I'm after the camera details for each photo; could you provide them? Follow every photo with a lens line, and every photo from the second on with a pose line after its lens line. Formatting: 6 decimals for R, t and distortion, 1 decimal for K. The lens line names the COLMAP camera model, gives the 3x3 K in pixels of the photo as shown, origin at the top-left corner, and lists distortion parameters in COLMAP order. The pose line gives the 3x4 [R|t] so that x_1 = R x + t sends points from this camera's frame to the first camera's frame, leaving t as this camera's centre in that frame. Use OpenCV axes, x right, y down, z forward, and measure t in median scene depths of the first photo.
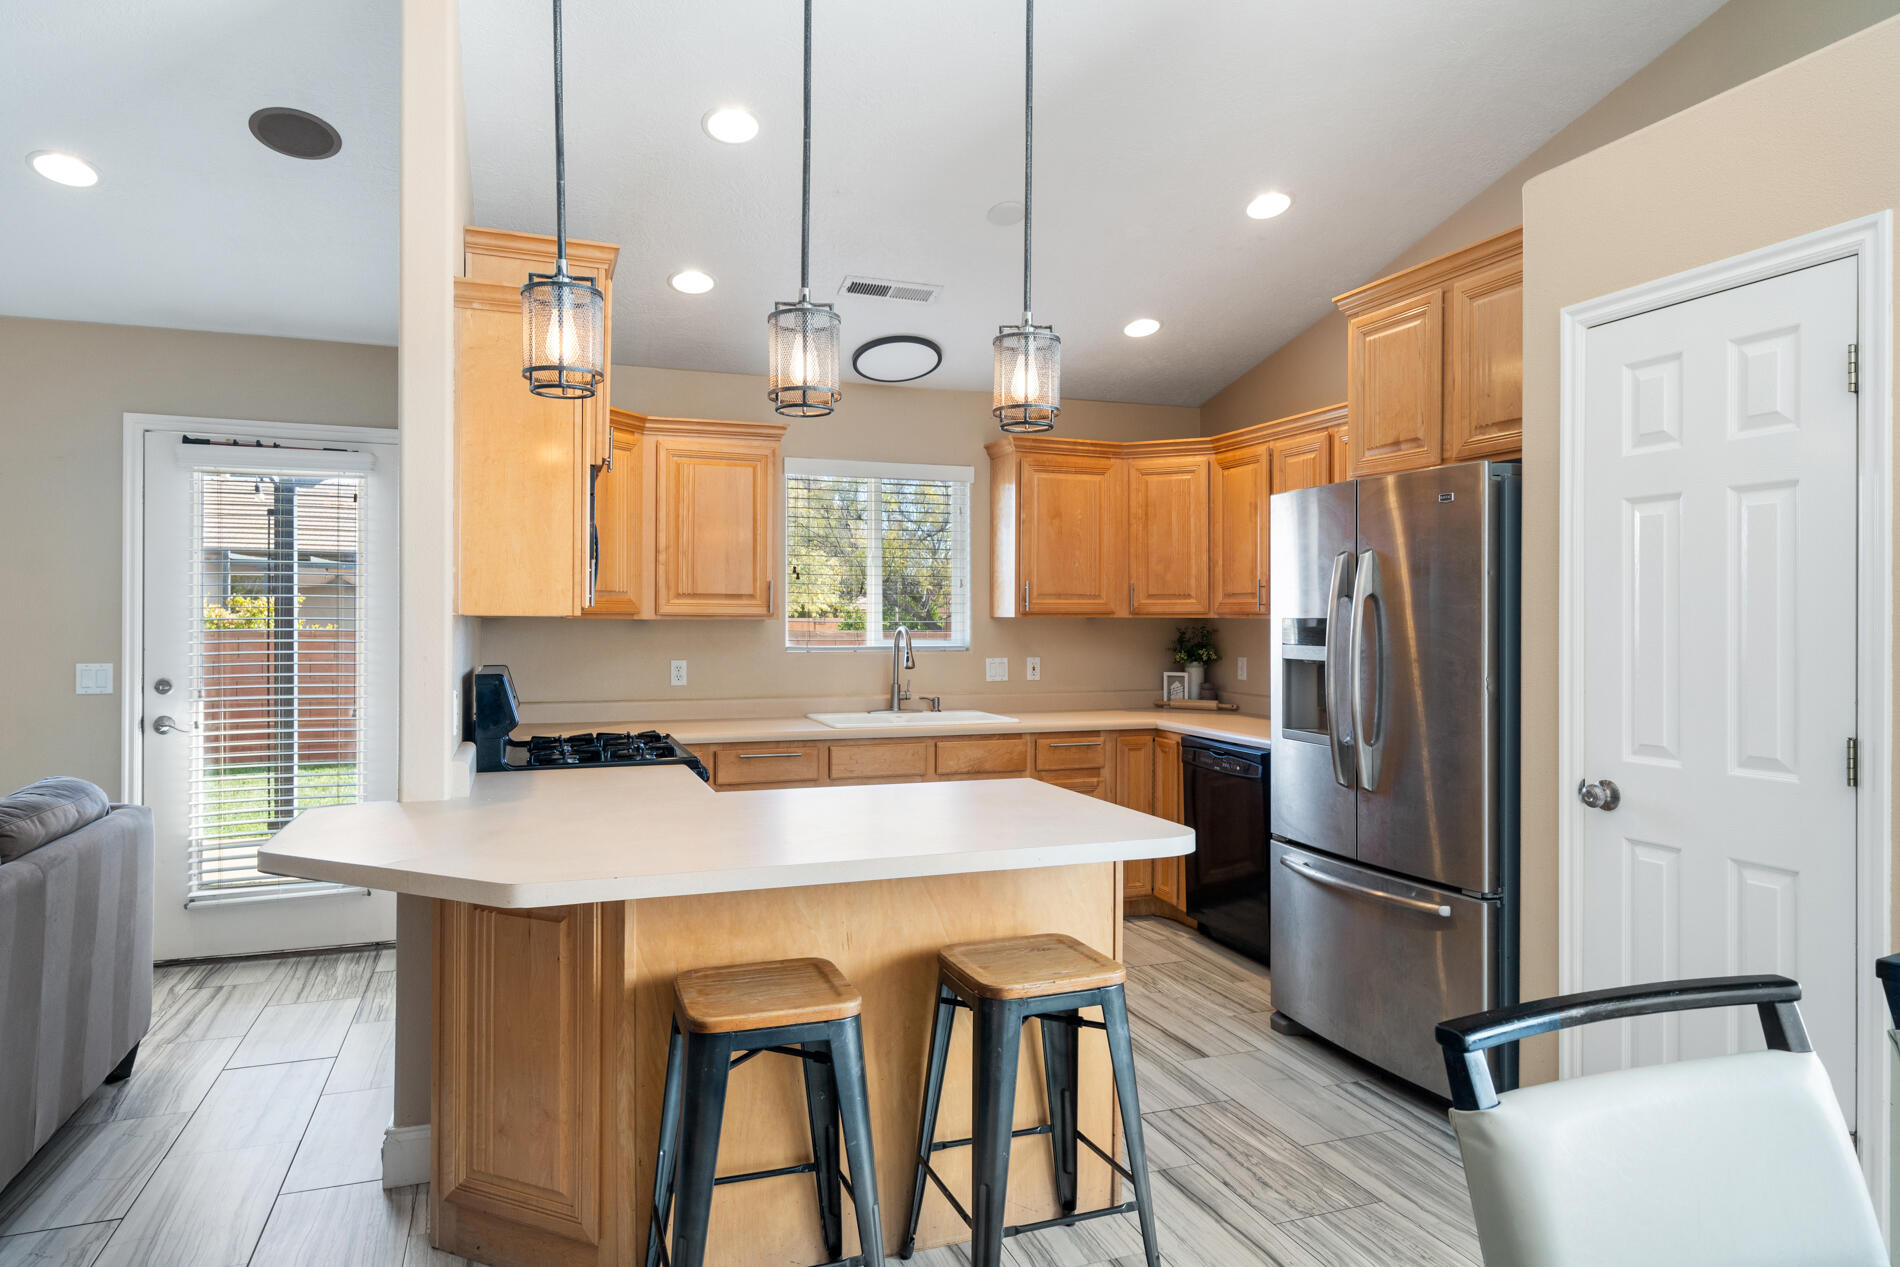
lens RADIAL K [[1153.6, 0, 950.0], [0, 1153.6, 633.5], [0, 0, 1]] dist [0.010755, 0.001422]
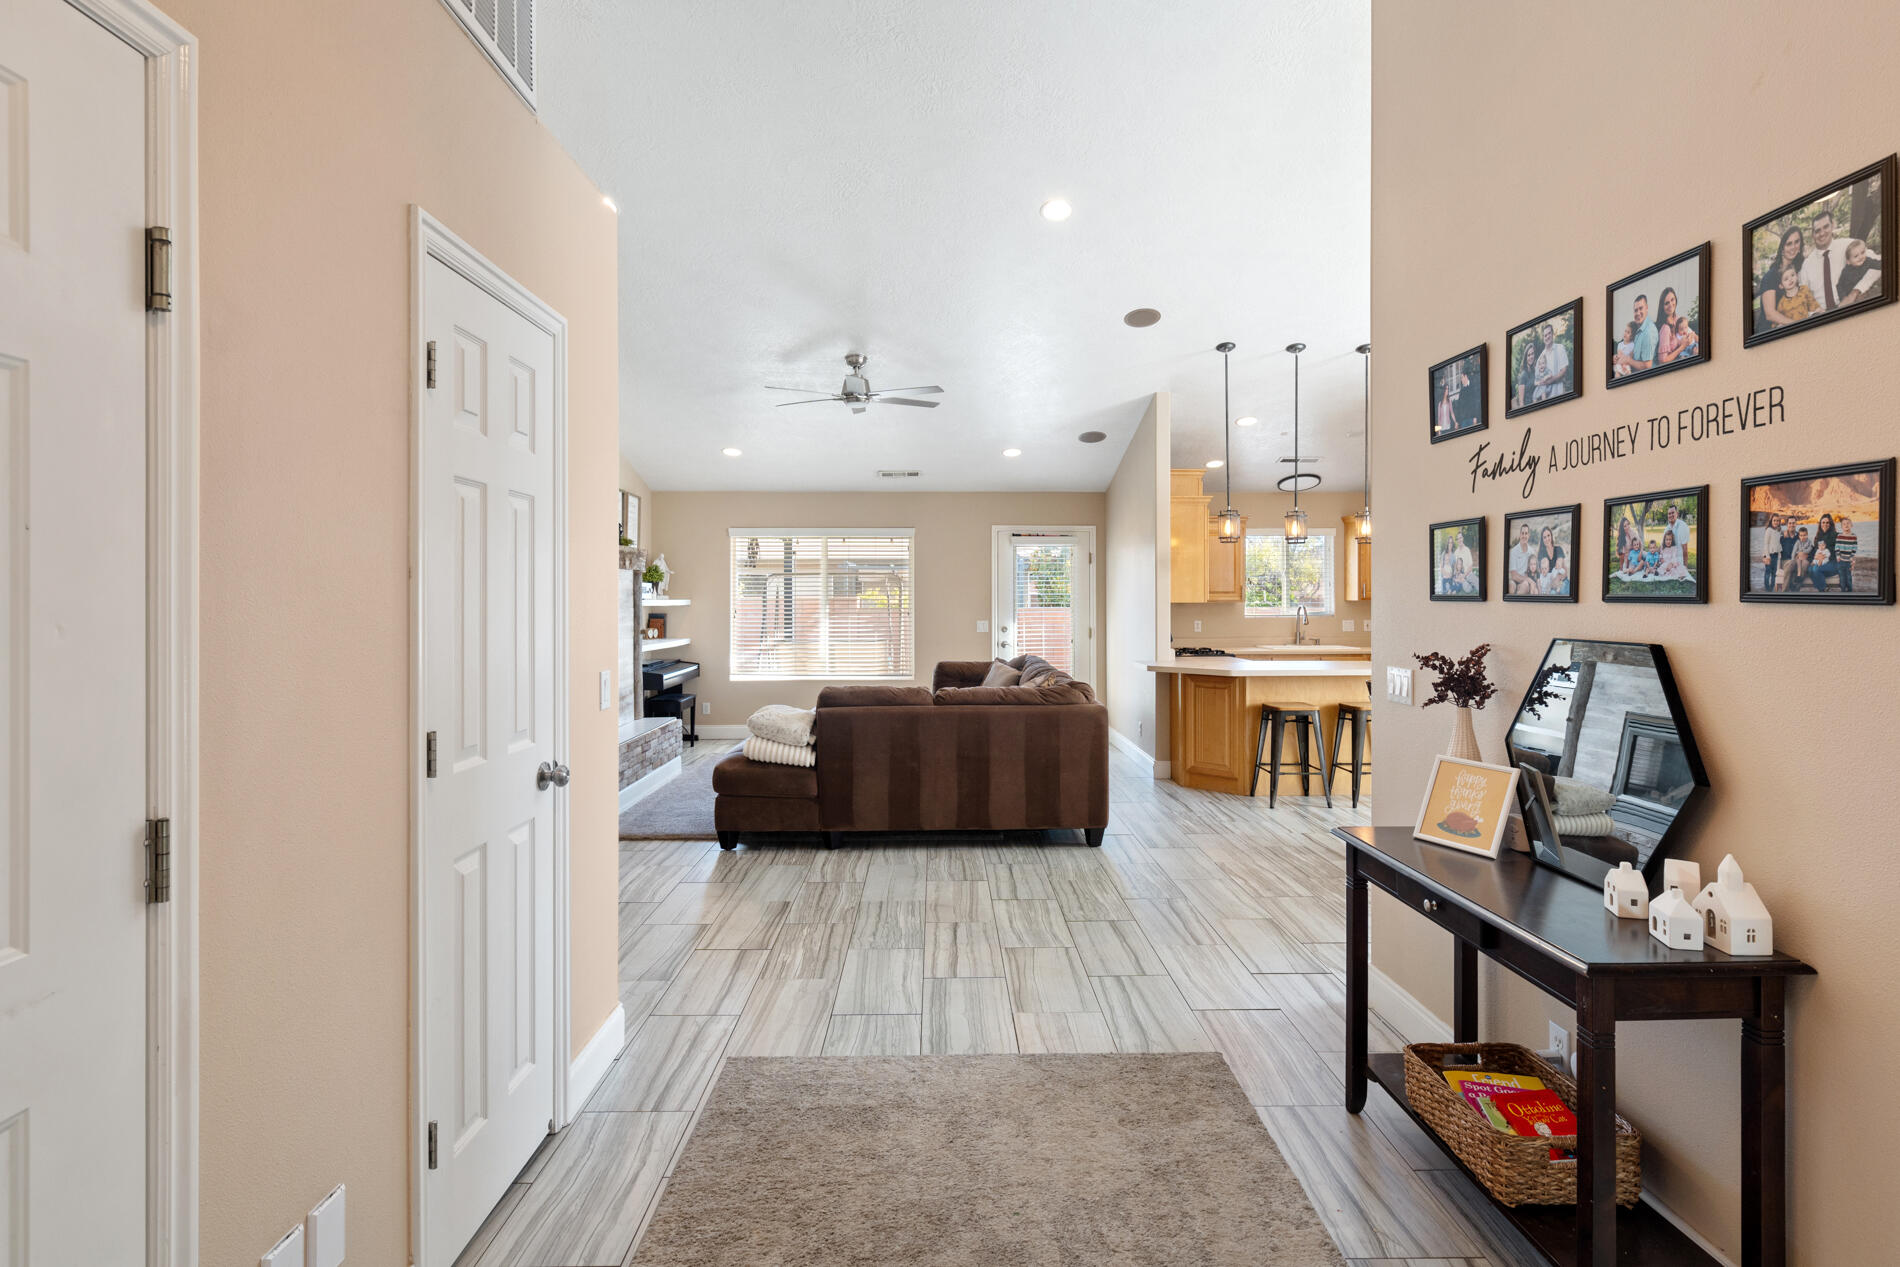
lens RADIAL K [[962.5, 0, 952.4], [0, 962.5, 598.7], [0, 0, 1]] dist [-0.000358, 0.000204]
pose [[0.945314, -0.005127, -0.326123, -0.079514], [0.001804, 0.999943, -0.010489, -0.000346], [0.326158, 0.009327, 0.945269, -1.017870]]
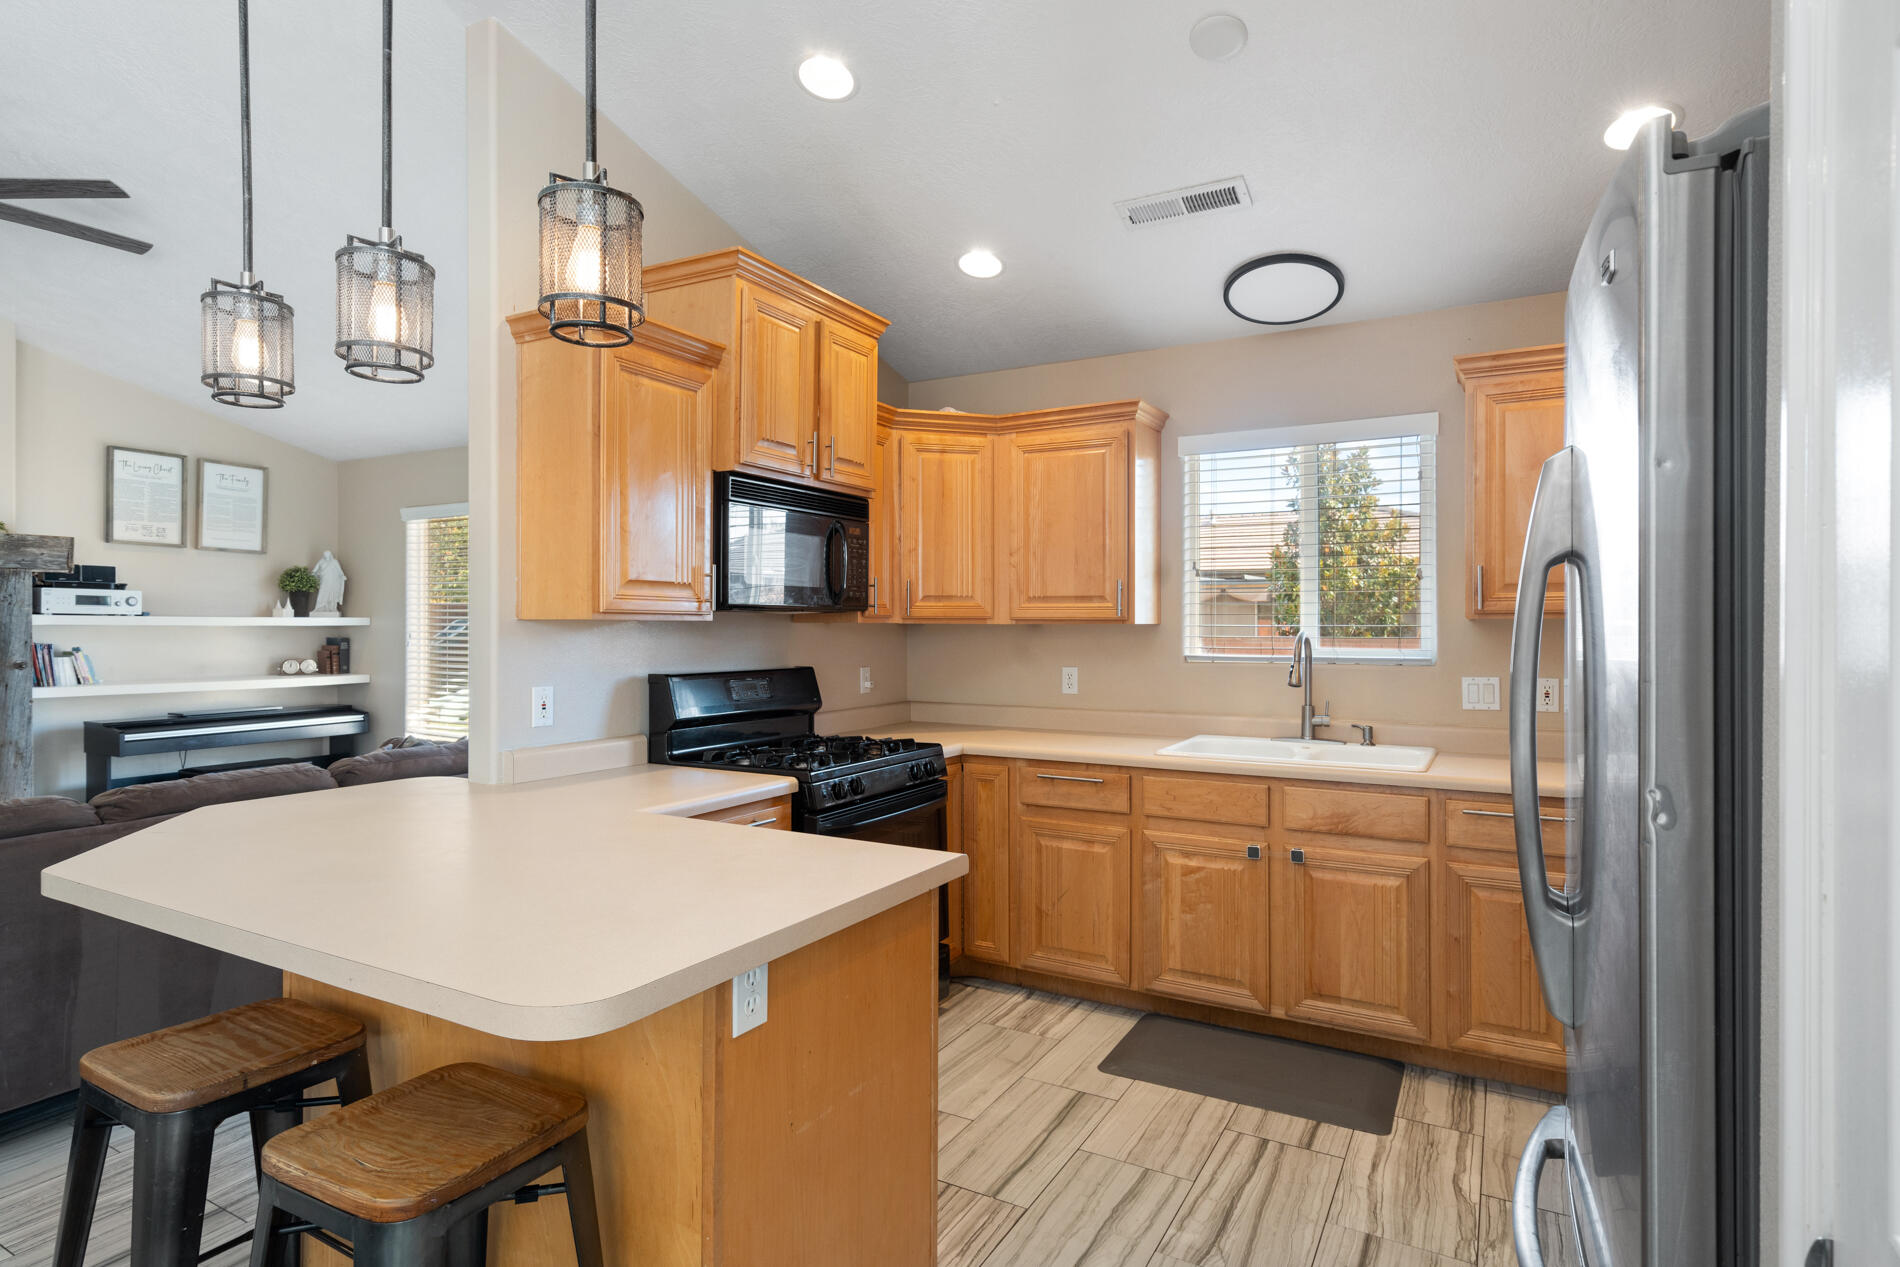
lens RADIAL K [[973.4, 0, 980.1], [0, 973.4, 629.0], [0, 0, 1]] dist [-0.014429, -0.000662]
pose [[0.669453, 0.001651, -0.742853, 0.329590], [-0.006466, 0.999973, -0.003605, -0.005219], [0.742827, 0.007216, 0.669445, 0.440728]]
